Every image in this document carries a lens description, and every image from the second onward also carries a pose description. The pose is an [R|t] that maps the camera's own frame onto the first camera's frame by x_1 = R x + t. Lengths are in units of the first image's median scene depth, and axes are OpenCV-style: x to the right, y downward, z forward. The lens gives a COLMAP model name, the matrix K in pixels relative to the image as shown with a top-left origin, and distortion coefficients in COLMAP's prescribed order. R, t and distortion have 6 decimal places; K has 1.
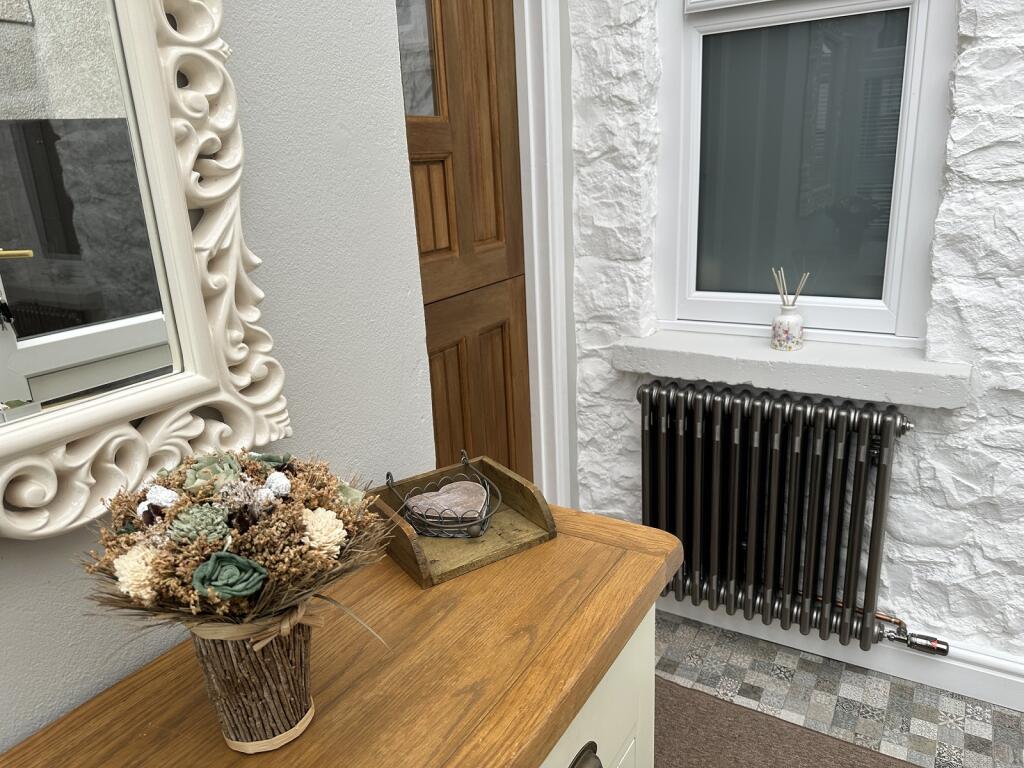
lens RADIAL K [[722.8, 0, 509.7], [0, 722.8, 386.8], [0, 0, 1]] dist [0.135096, -0.206402]
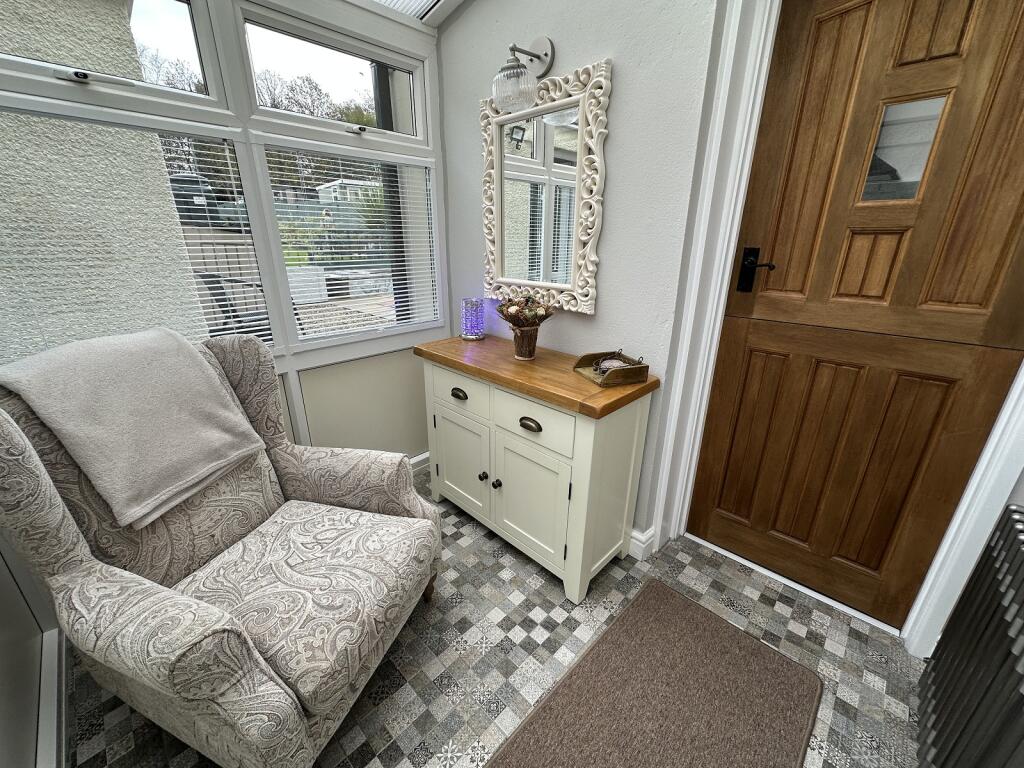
lens RADIAL K [[410.0, 0, 509.5], [0, 410.0, 387.3], [0, 0, 1]] dist [0.000389, 0.000097]
pose [[-0.227711, 0.379919, -0.896554, 1.729948], [-0.283416, 0.855019, 0.434302, -0.390079], [0.931570, 0.352993, -0.087022, 1.032484]]
